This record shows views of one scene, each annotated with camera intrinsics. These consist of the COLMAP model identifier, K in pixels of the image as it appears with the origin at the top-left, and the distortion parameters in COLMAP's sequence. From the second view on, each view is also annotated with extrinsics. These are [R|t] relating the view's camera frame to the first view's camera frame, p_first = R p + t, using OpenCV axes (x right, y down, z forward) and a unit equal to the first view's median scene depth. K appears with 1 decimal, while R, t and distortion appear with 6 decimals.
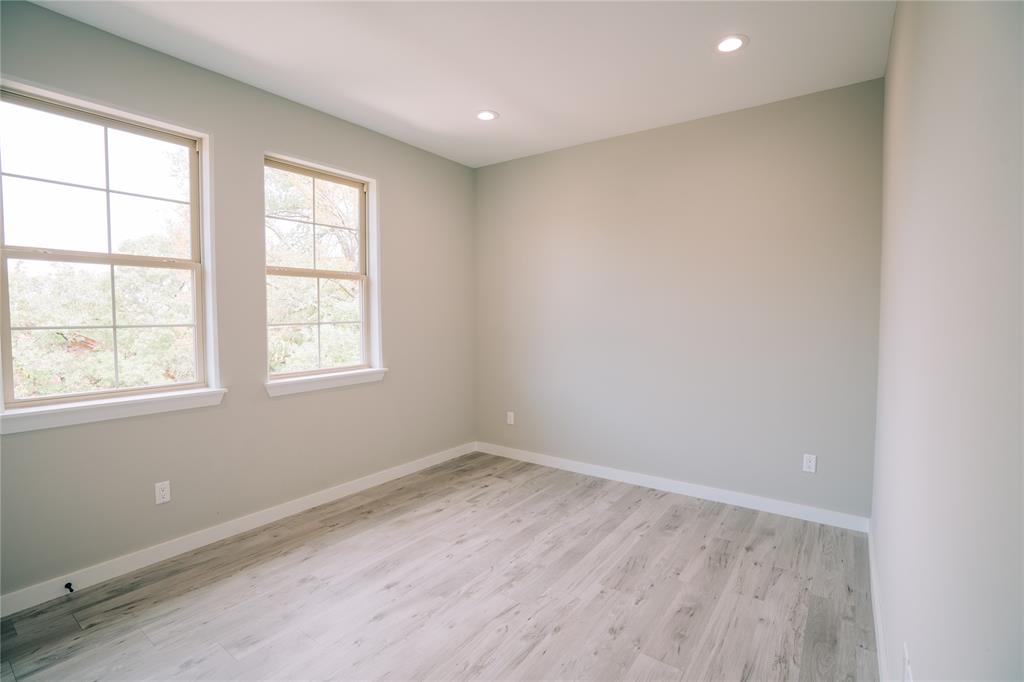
lens RADIAL K [[478.4, 0, 513.9], [0, 478.4, 335.7], [0, 0, 1]] dist [-0.060836, 0.021878]
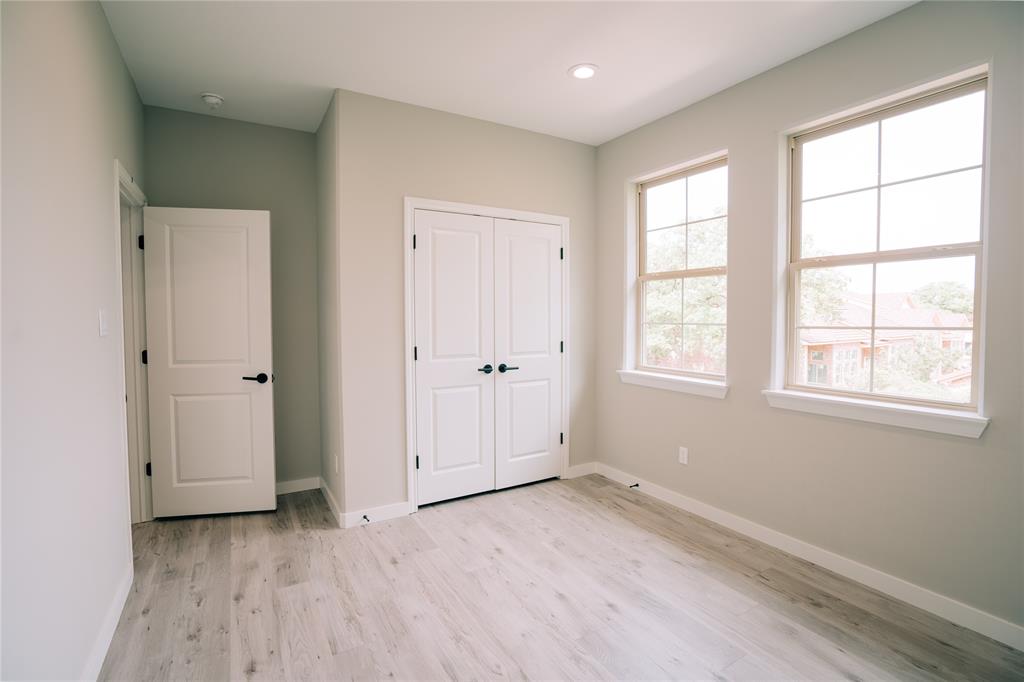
lens RADIAL K [[478.4, 0, 513.9], [0, 478.4, 335.7], [0, 0, 1]] dist [-0.060836, 0.021878]
pose [[-0.400821, 0.040864, -0.915245, 0.596757], [-0.041055, 0.997200, 0.062503, -0.051569], [0.915236, 0.062628, -0.398021, 1.065633]]
